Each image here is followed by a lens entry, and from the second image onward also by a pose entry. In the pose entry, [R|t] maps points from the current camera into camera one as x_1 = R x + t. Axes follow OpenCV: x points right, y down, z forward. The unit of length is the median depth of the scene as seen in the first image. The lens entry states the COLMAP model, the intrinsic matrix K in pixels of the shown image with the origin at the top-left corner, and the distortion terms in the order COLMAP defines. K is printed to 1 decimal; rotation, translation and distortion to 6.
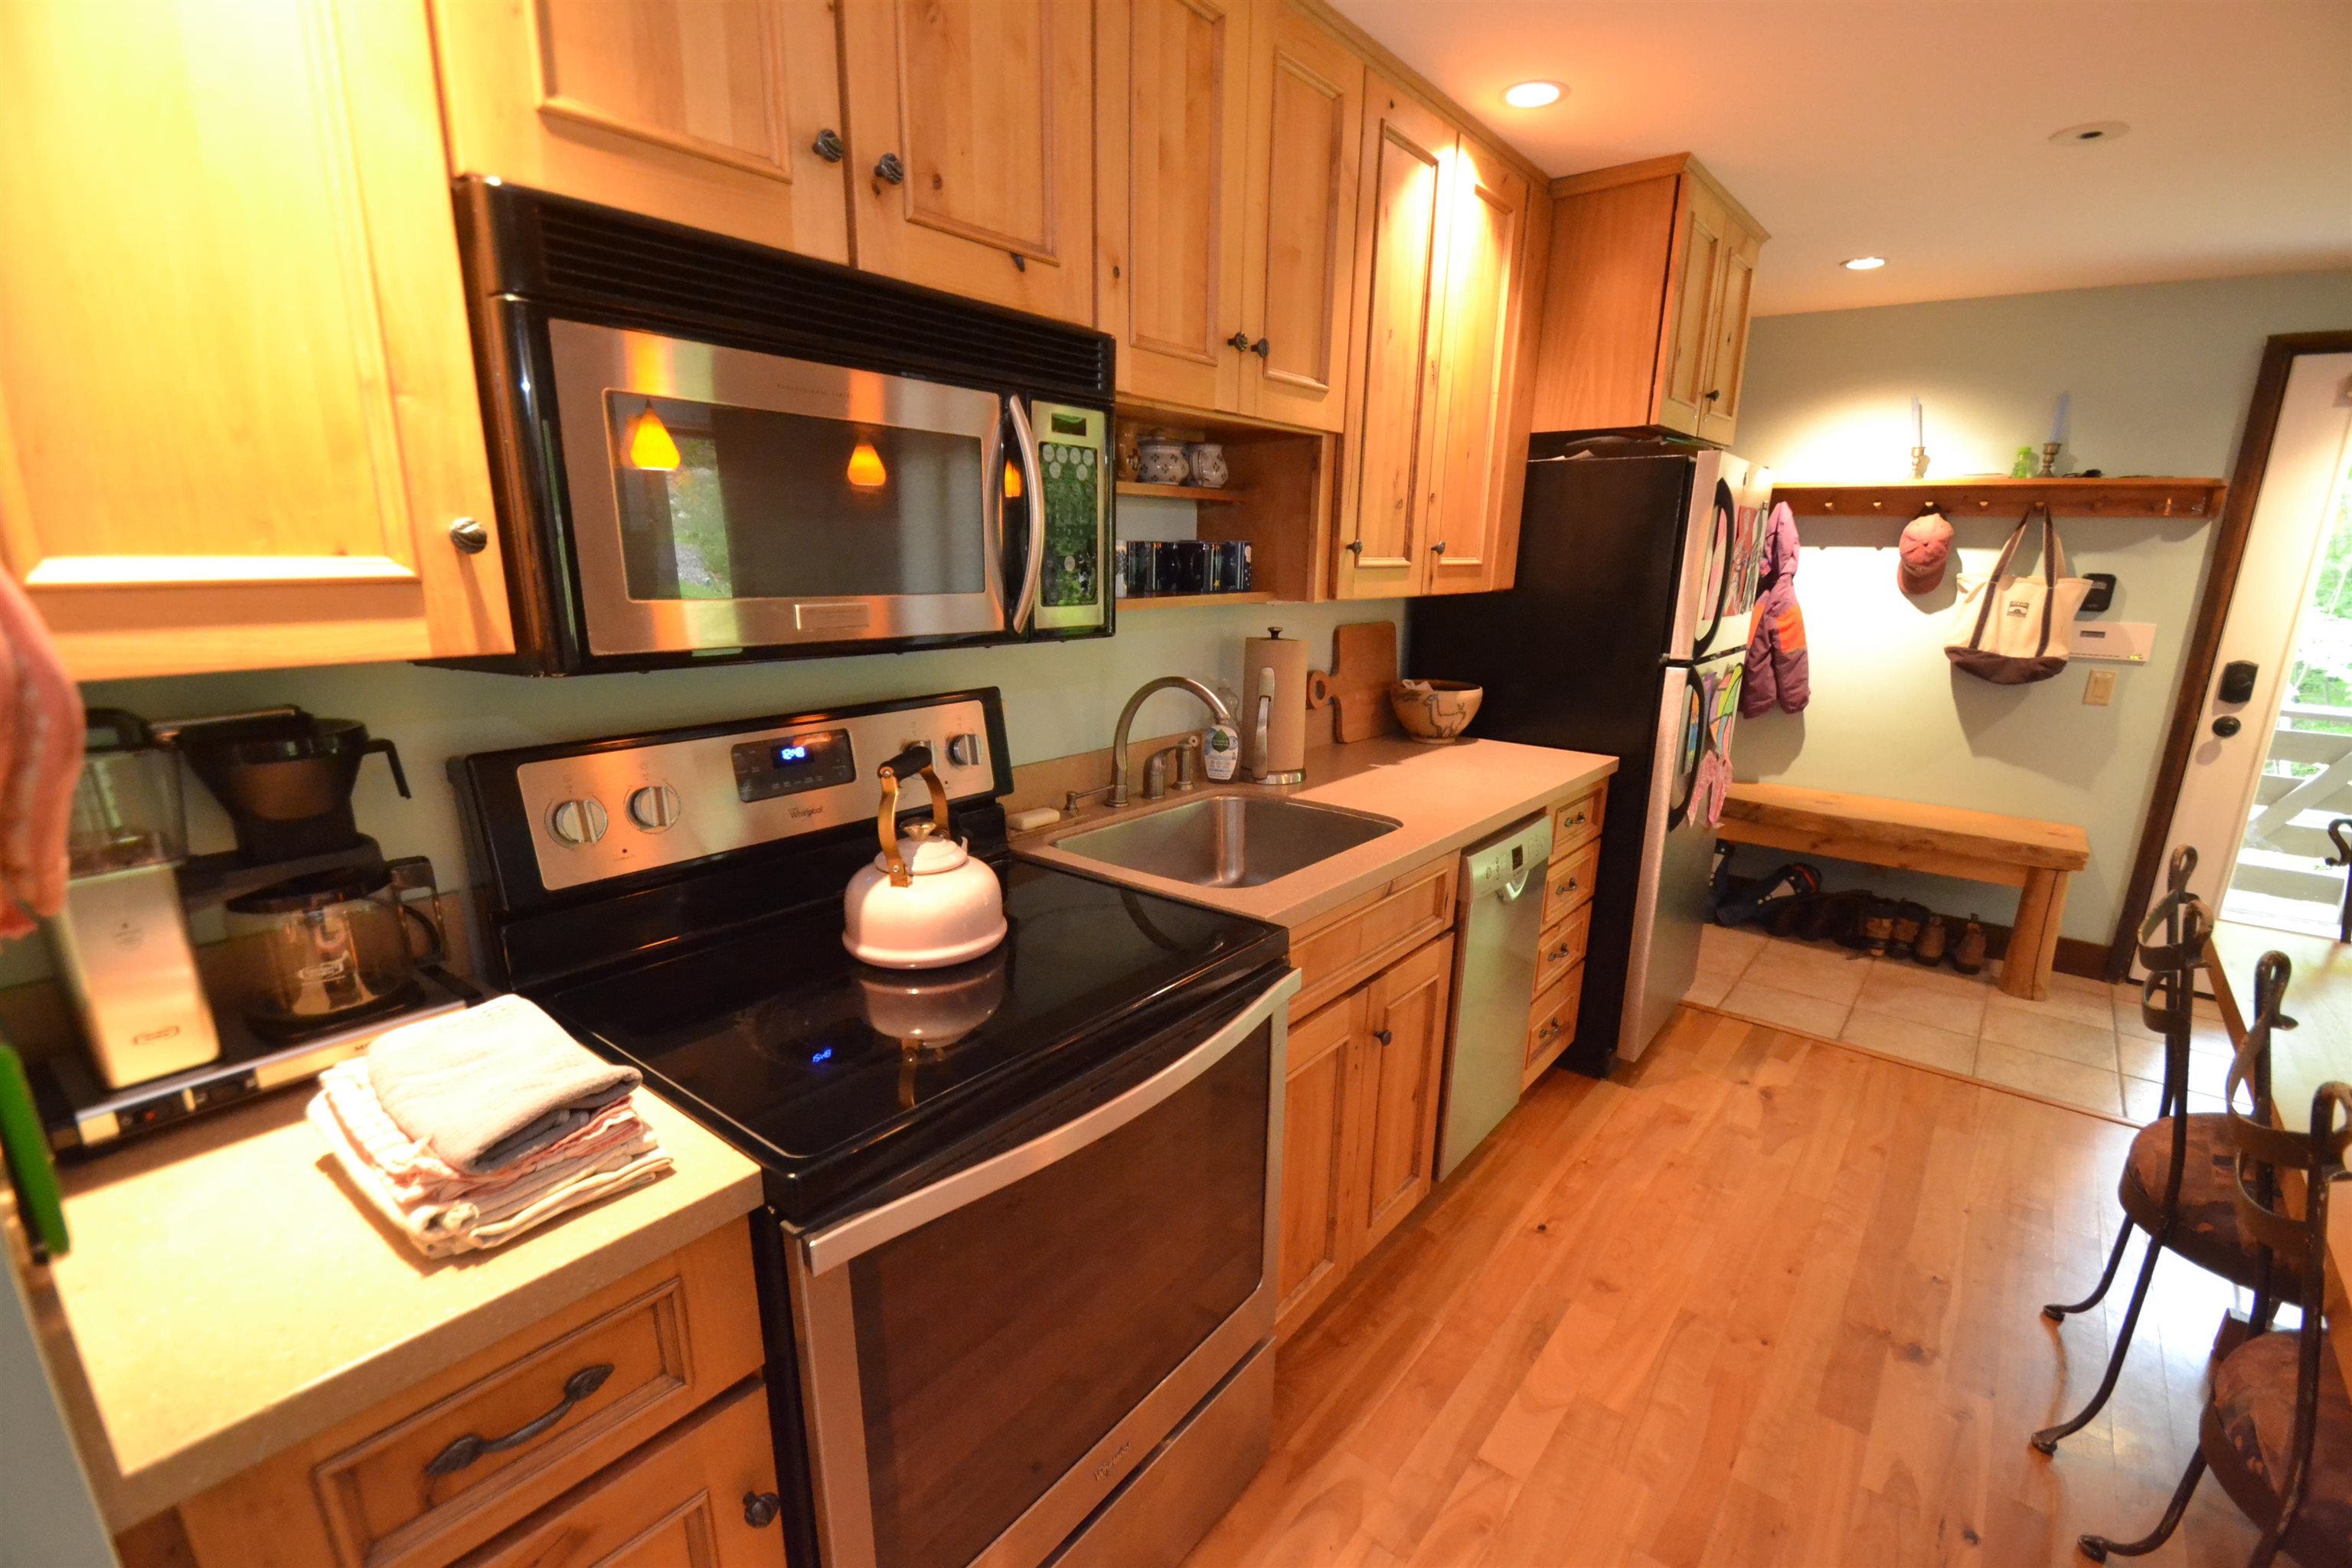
lens RADIAL K [[1044.4, 0, 1183.8], [0, 1044.4, 843.5], [0, 0, 1]] dist [0.020312, -0.020747]
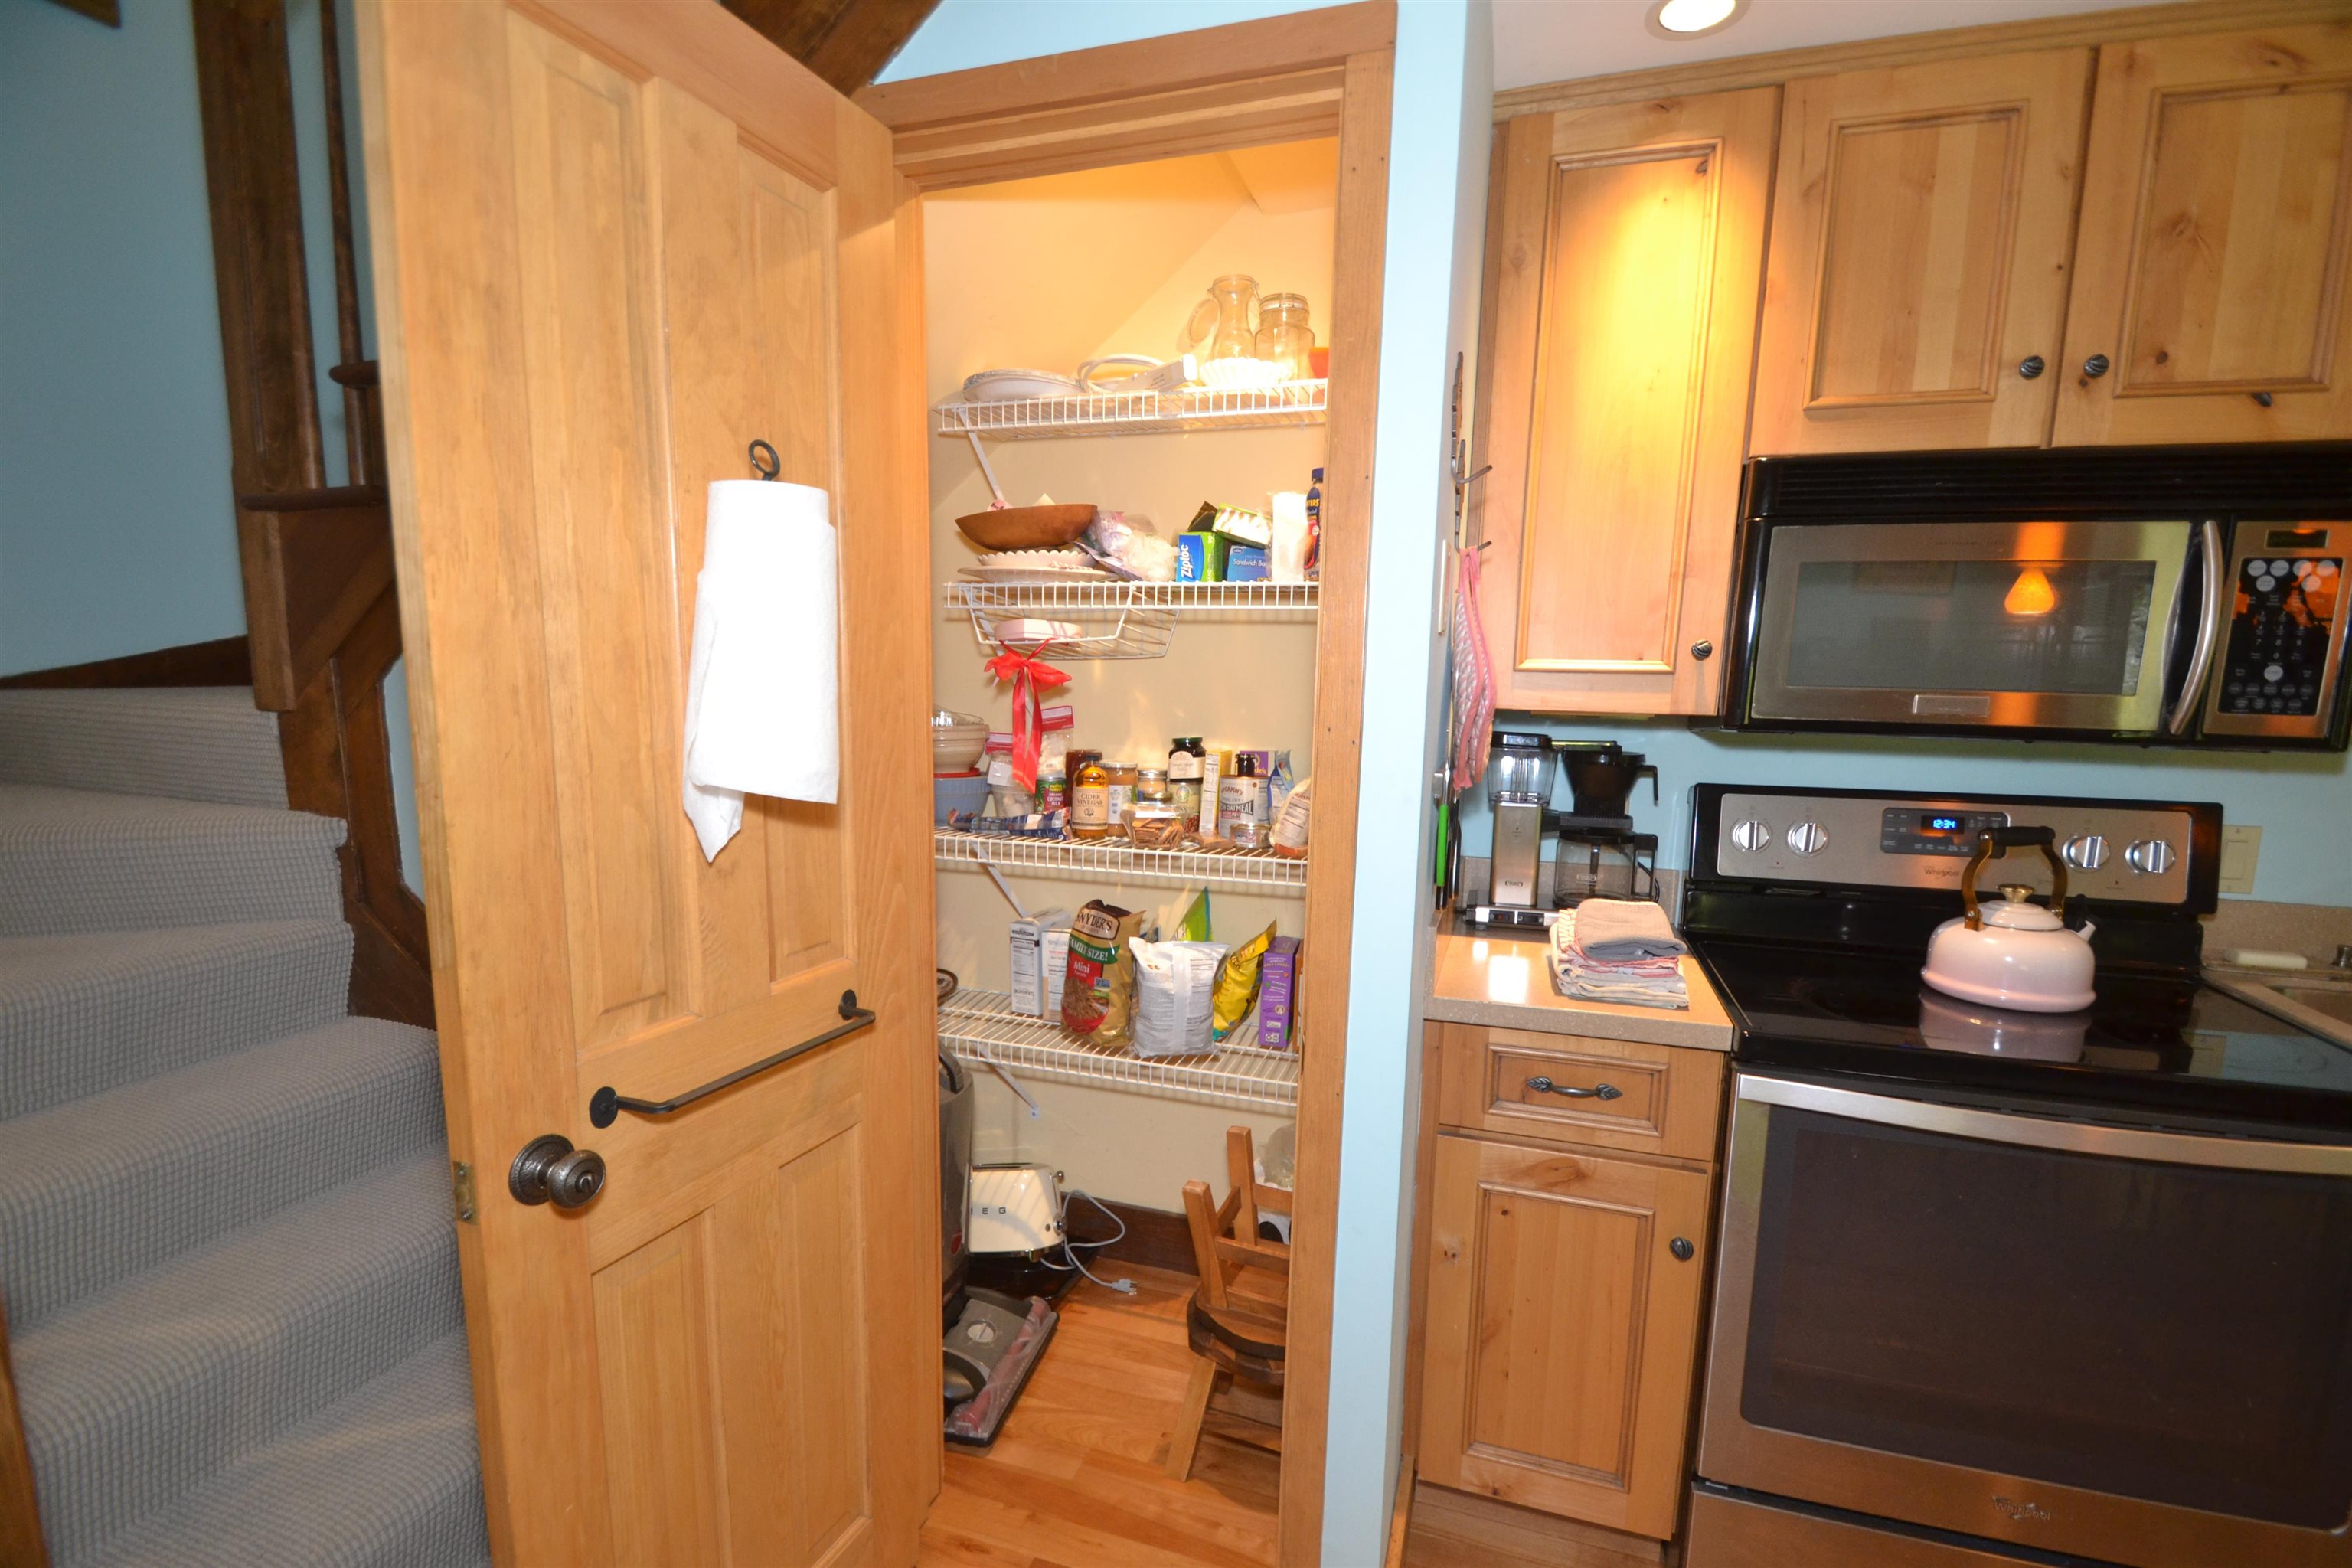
lens RADIAL K [[1044.4, 0, 1183.8], [0, 1044.4, 843.5], [0, 0, 1]] dist [0.020312, -0.020747]
pose [[0.342888, 0.132350, -0.930006, 0.260759], [-0.272552, 0.961455, 0.036337, 0.073820], [0.898968, 0.241015, 0.365744, -0.138132]]
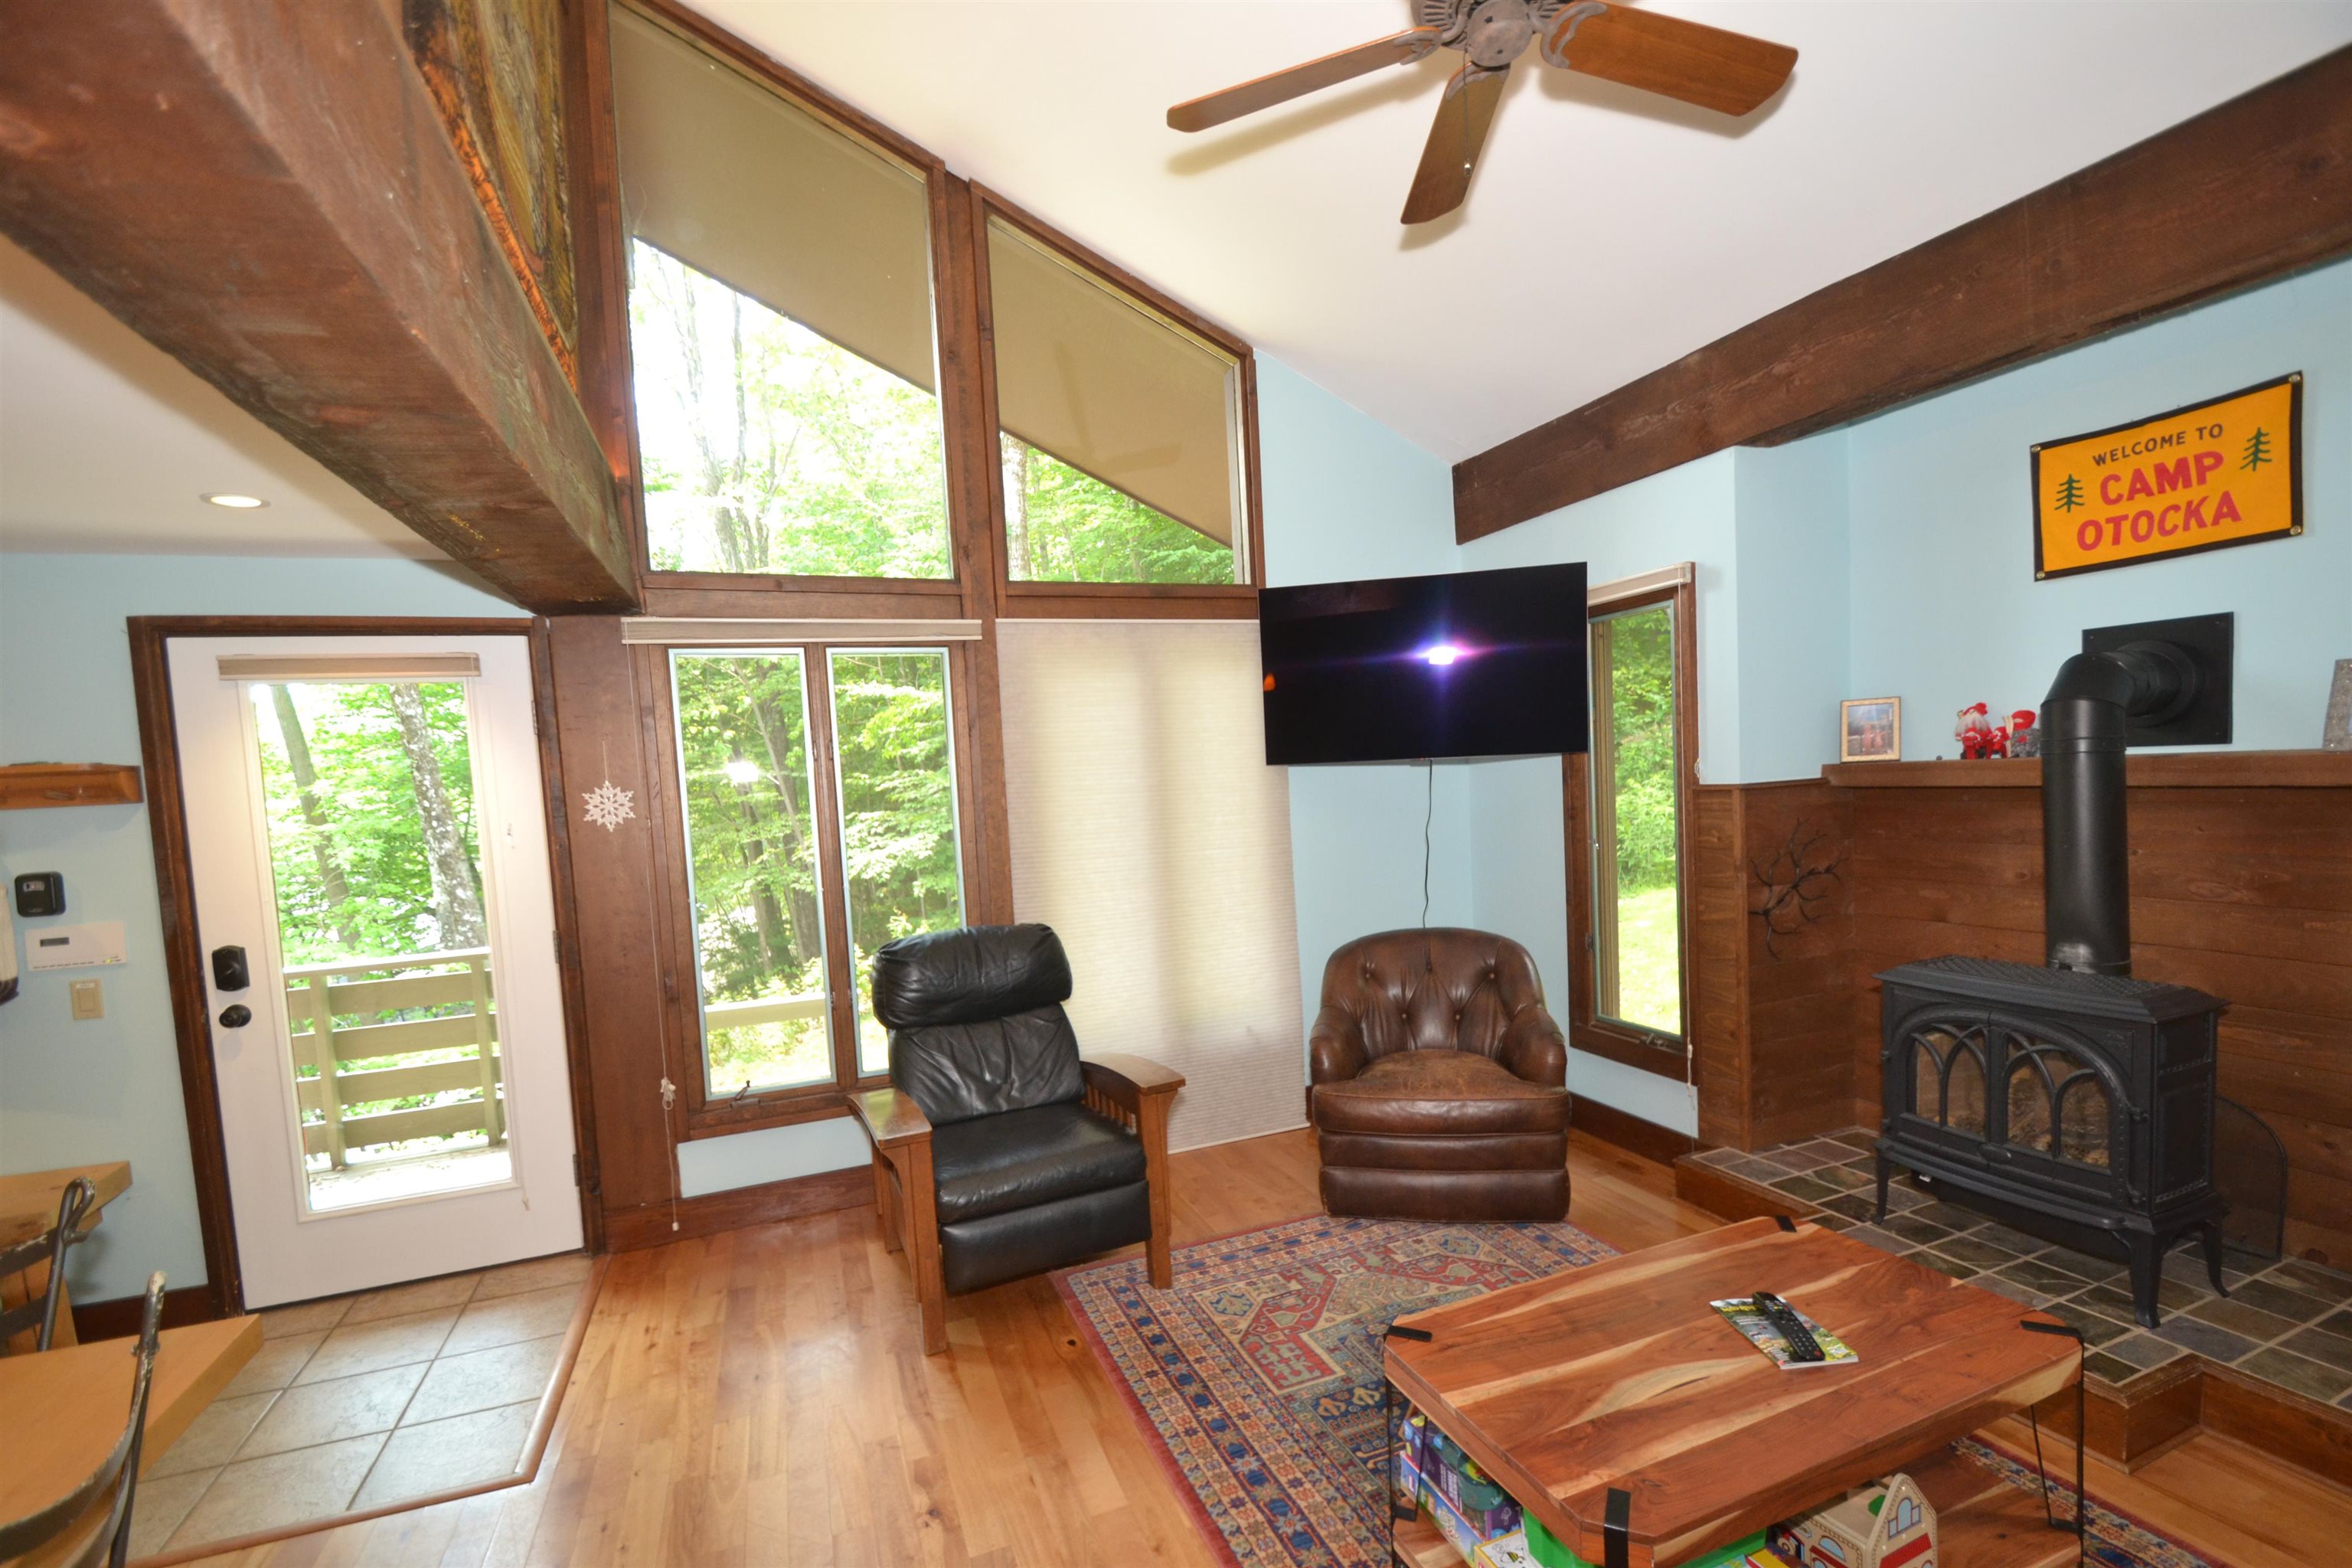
lens RADIAL K [[1044.4, 0, 1183.8], [0, 1044.4, 843.5], [0, 0, 1]] dist [0.020312, -0.020747]
pose [[0.498092, -0.103928, 0.860874, 0.855791], [0.294619, 0.954014, -0.055291, 0.053525], [-0.815539, 0.281169, 0.505806, -0.256626]]
